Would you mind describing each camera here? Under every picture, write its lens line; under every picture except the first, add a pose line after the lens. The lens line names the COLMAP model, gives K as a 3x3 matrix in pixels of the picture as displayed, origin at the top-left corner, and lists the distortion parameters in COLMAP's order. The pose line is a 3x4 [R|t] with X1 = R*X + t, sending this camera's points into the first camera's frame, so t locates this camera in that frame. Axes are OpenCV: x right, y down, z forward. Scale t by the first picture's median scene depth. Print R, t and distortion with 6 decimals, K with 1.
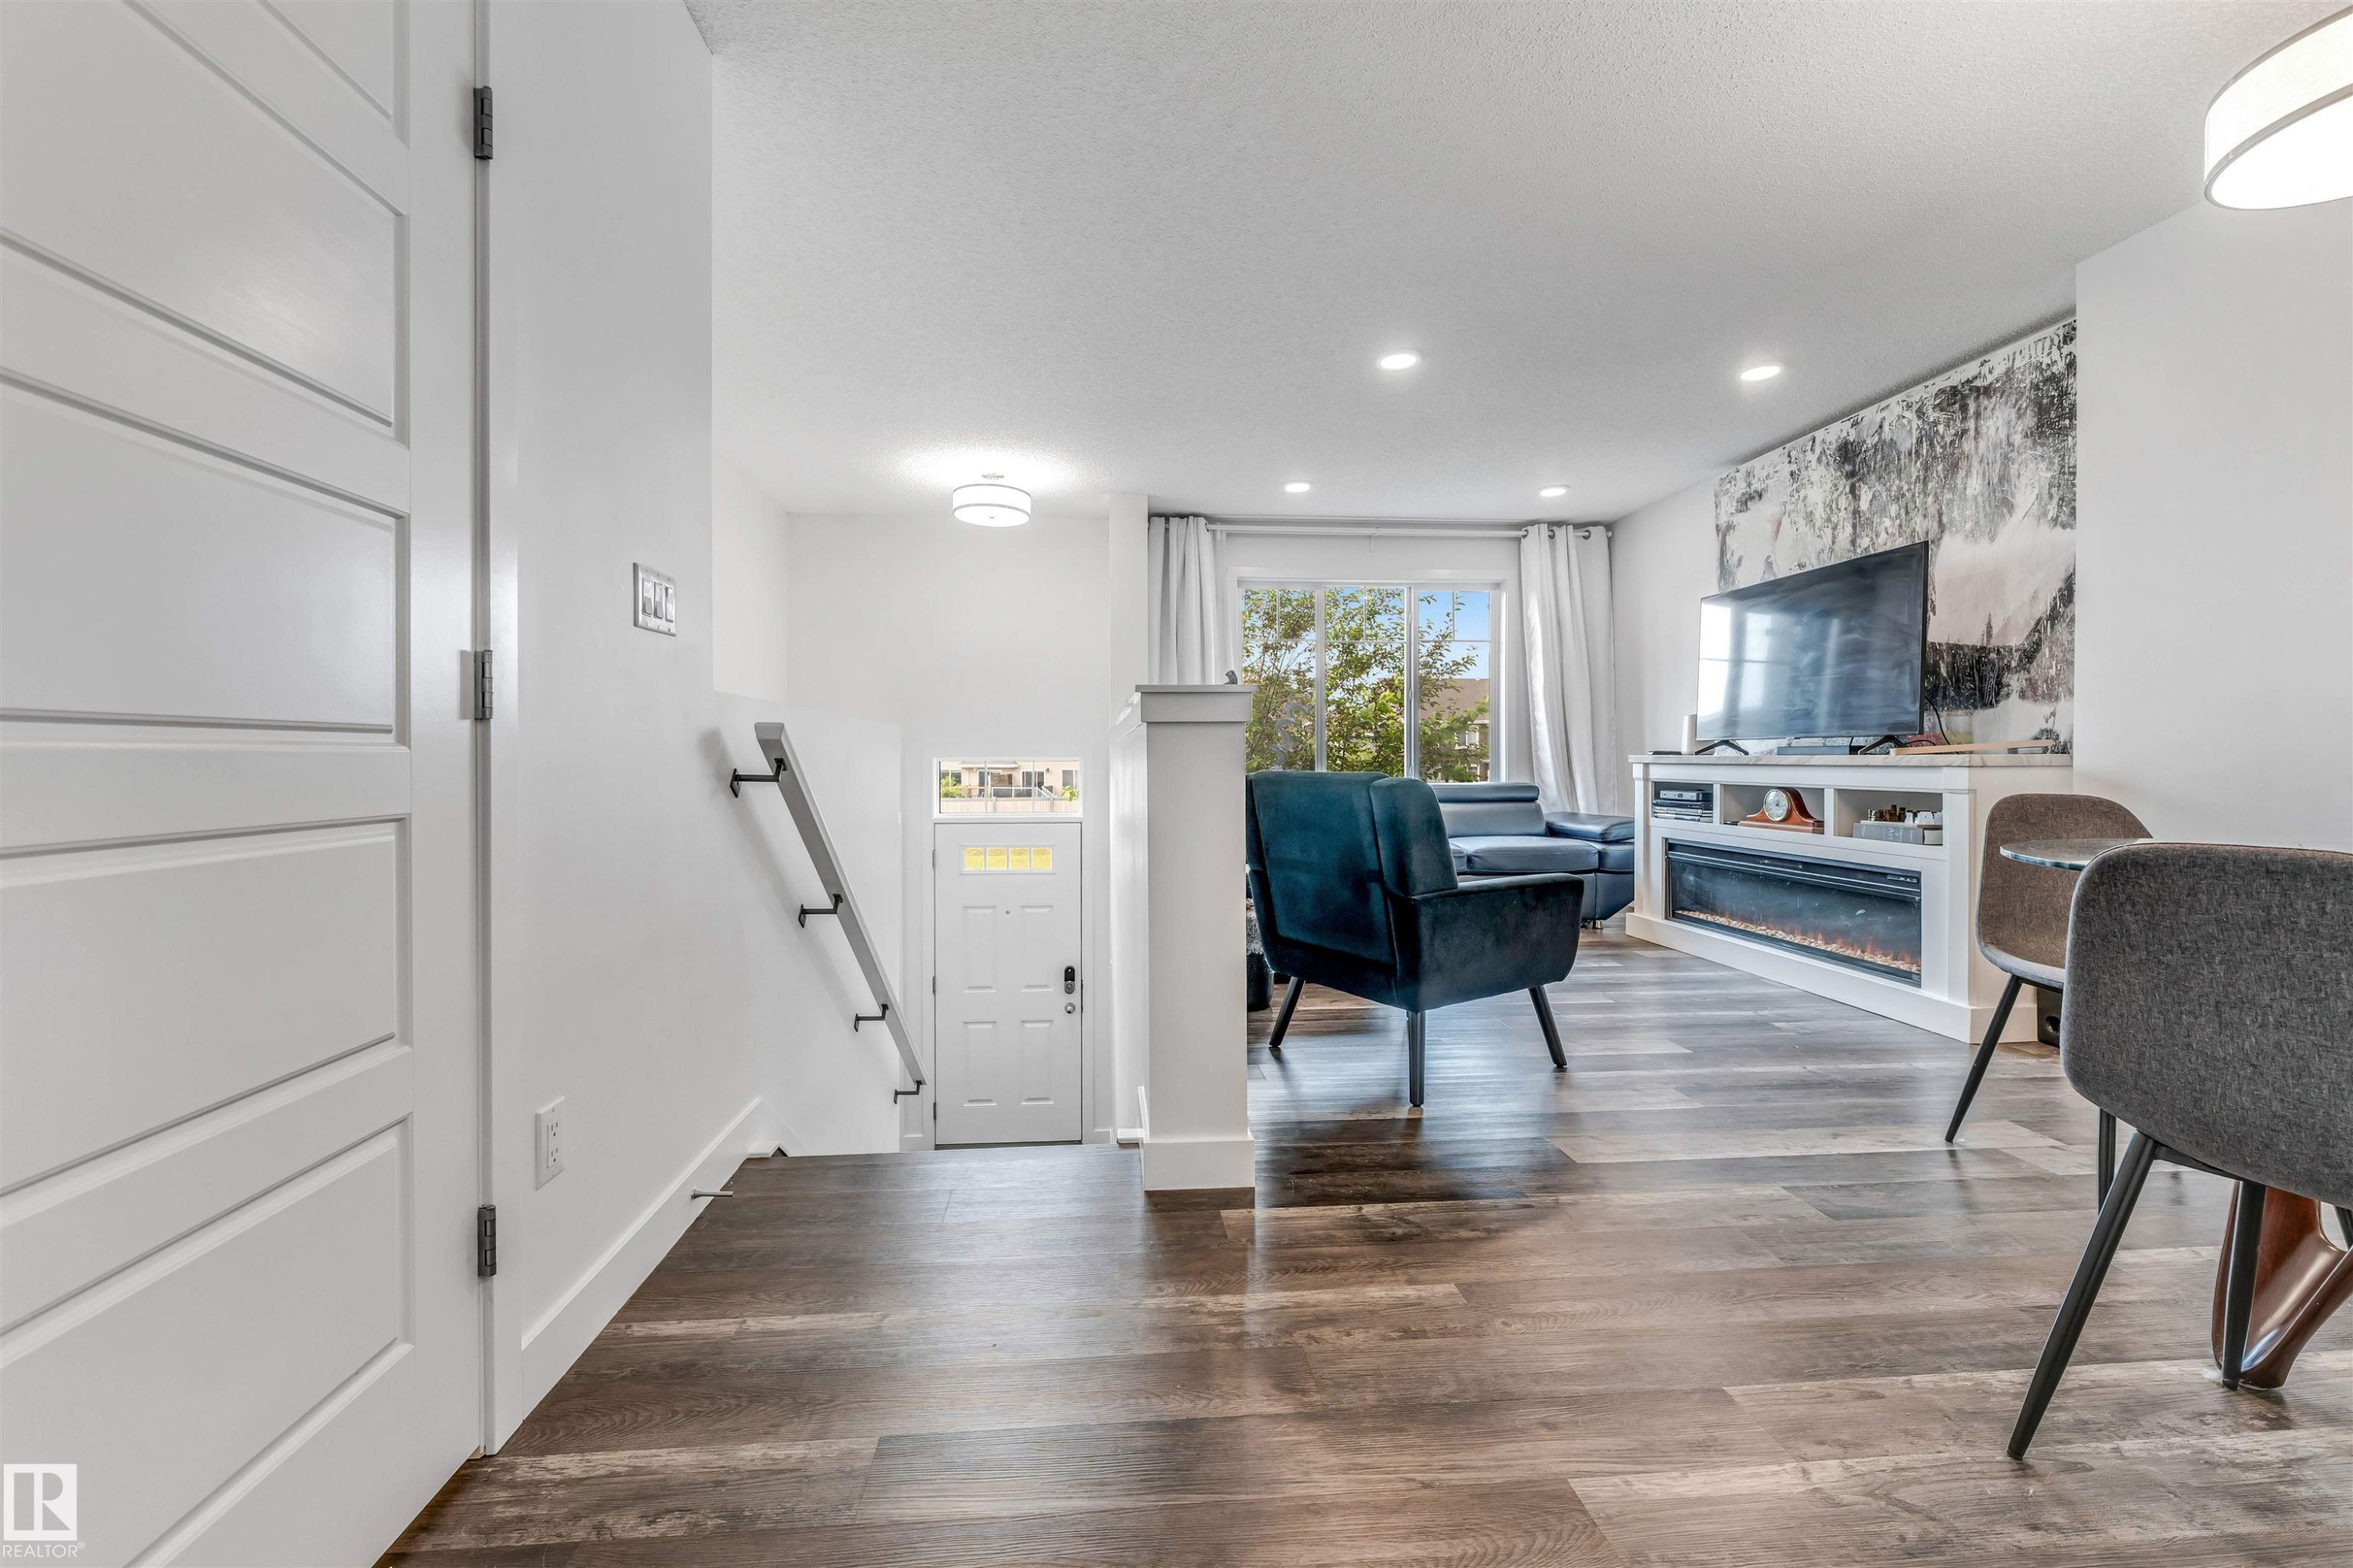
lens RADIAL K [[932.6, 0, 1157.9], [0, 932.6, 766.0], [0, 0, 1]] dist [-0.002381, -0.000181]
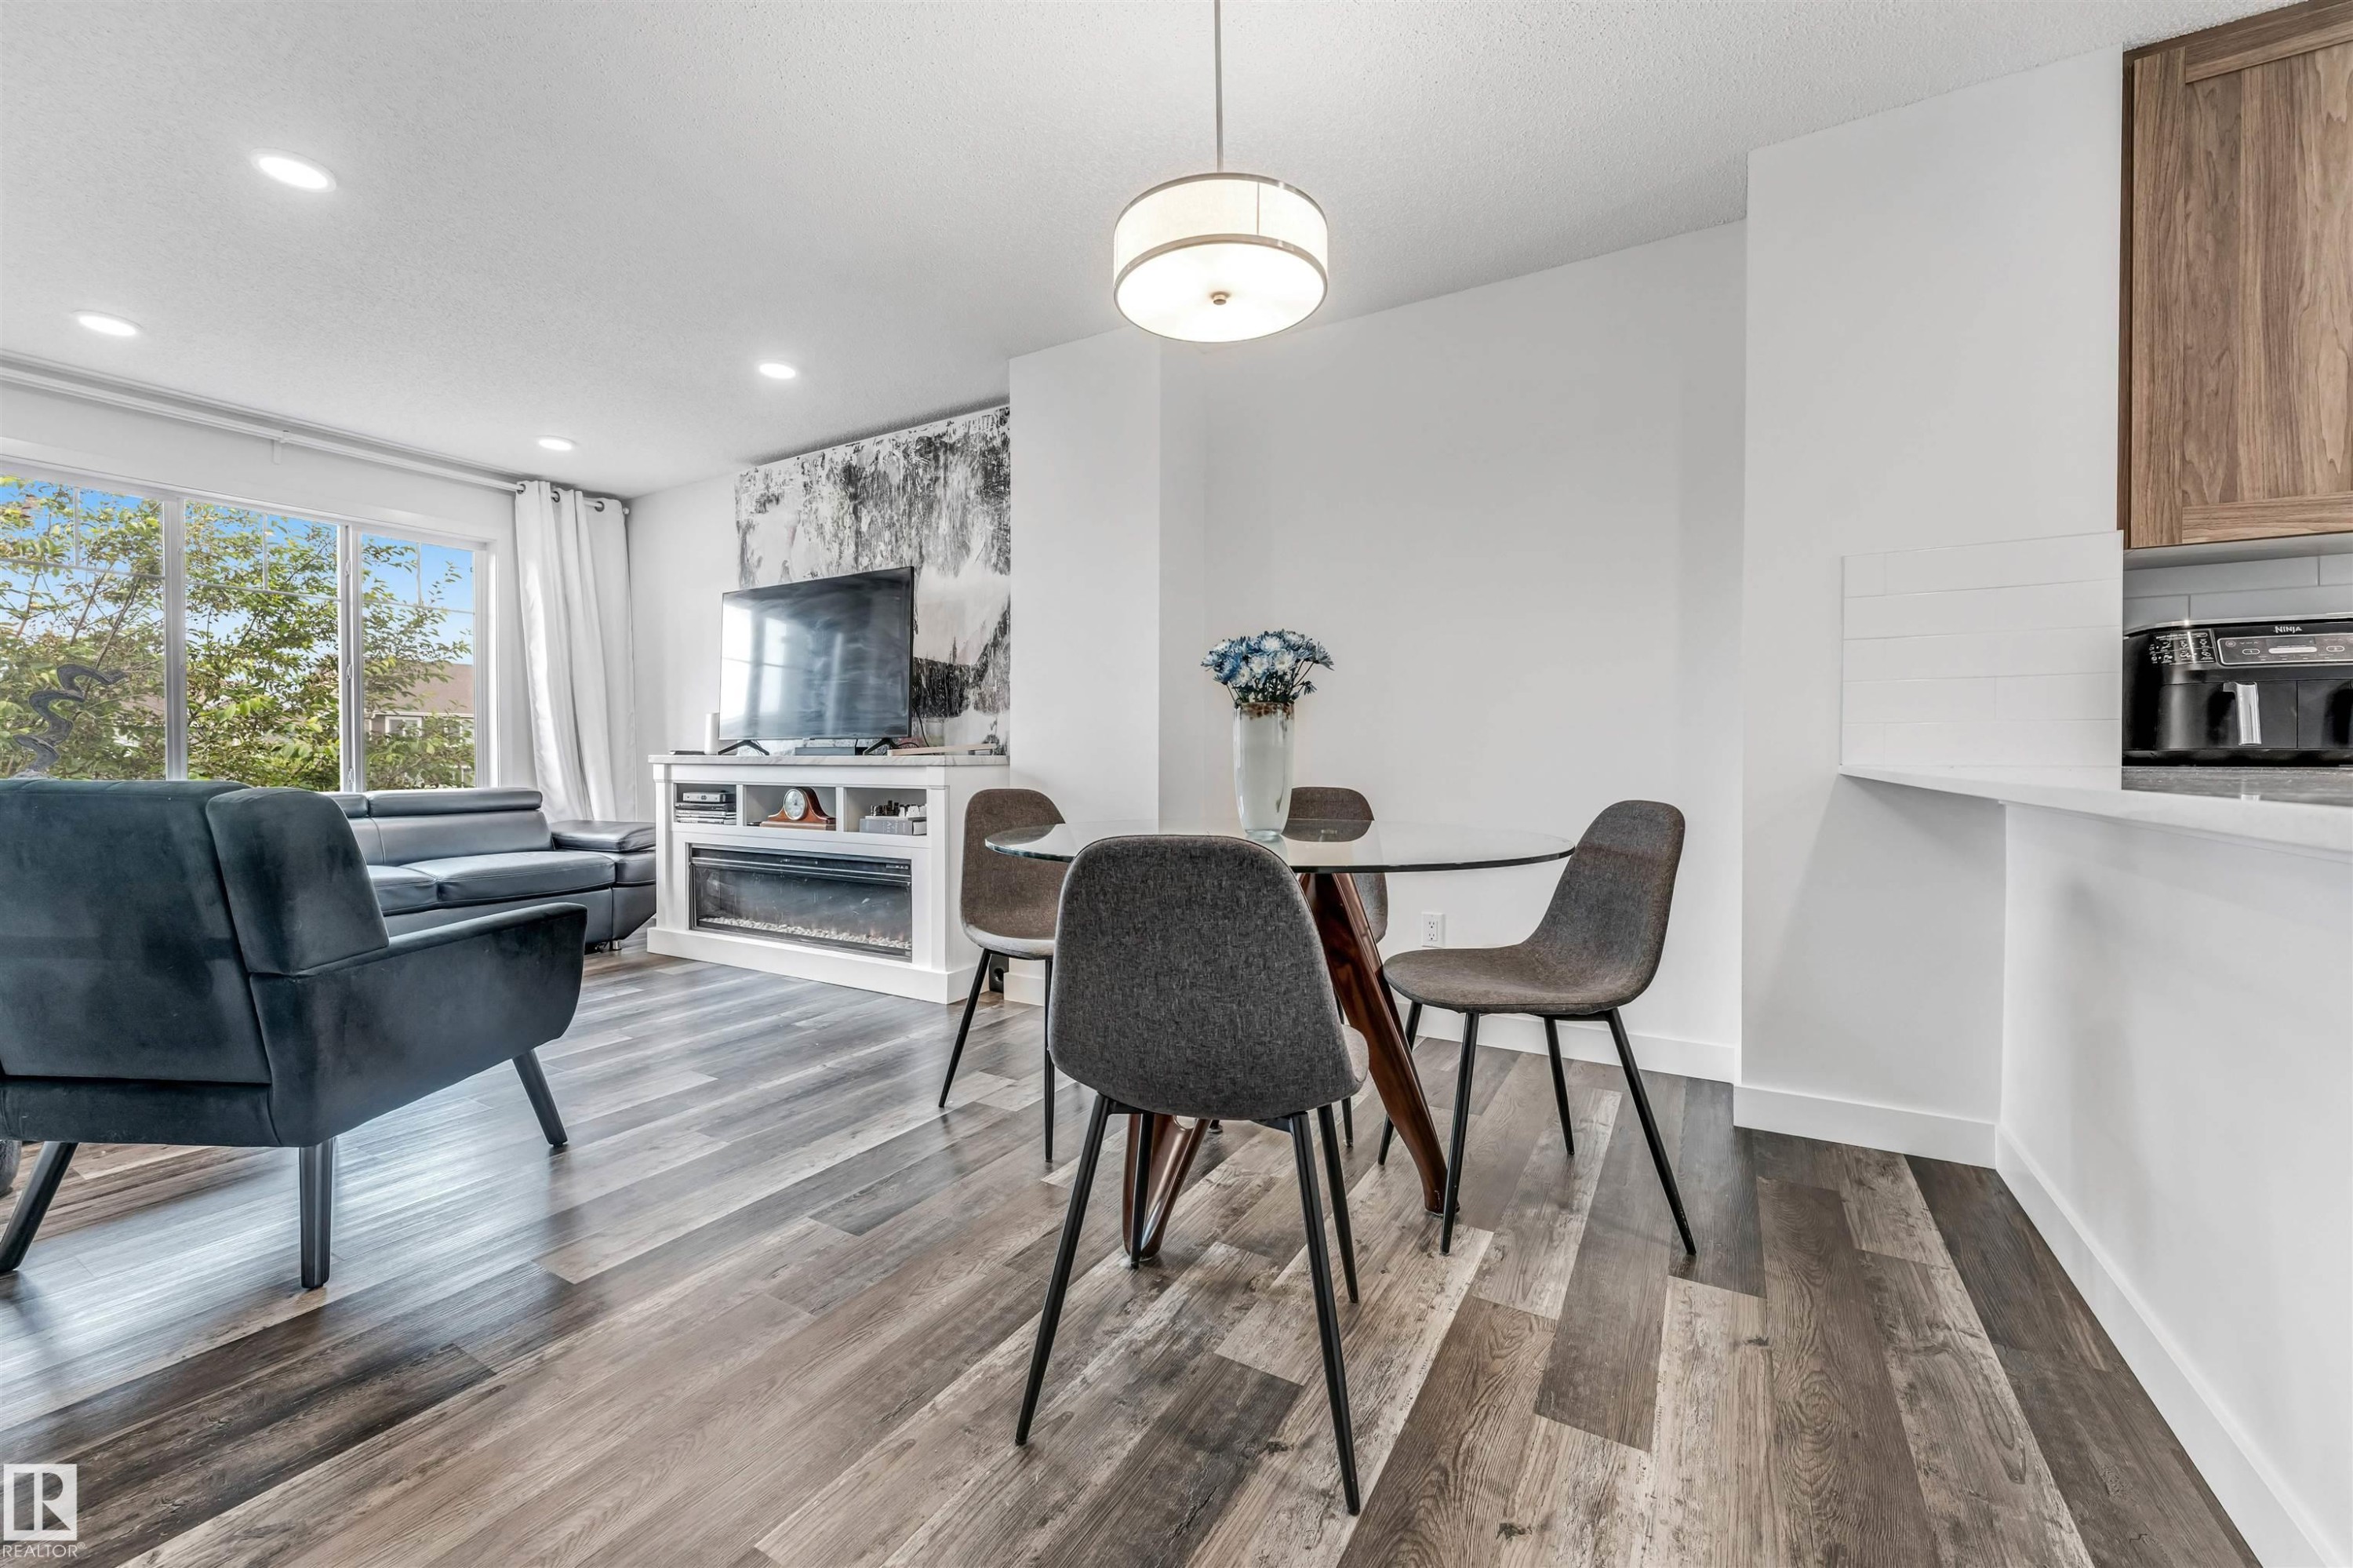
lens RADIAL K [[932.6, 0, 1153.3], [0, 932.6, 769.4], [0, 0, 1]] dist [-0.002381, -0.000181]
pose [[0.574815, -0.008129, 0.818243, 0.077110], [0.005565, 0.999966, 0.006026, -0.000668], [-0.818265, 0.001090, 0.574841, 0.129323]]
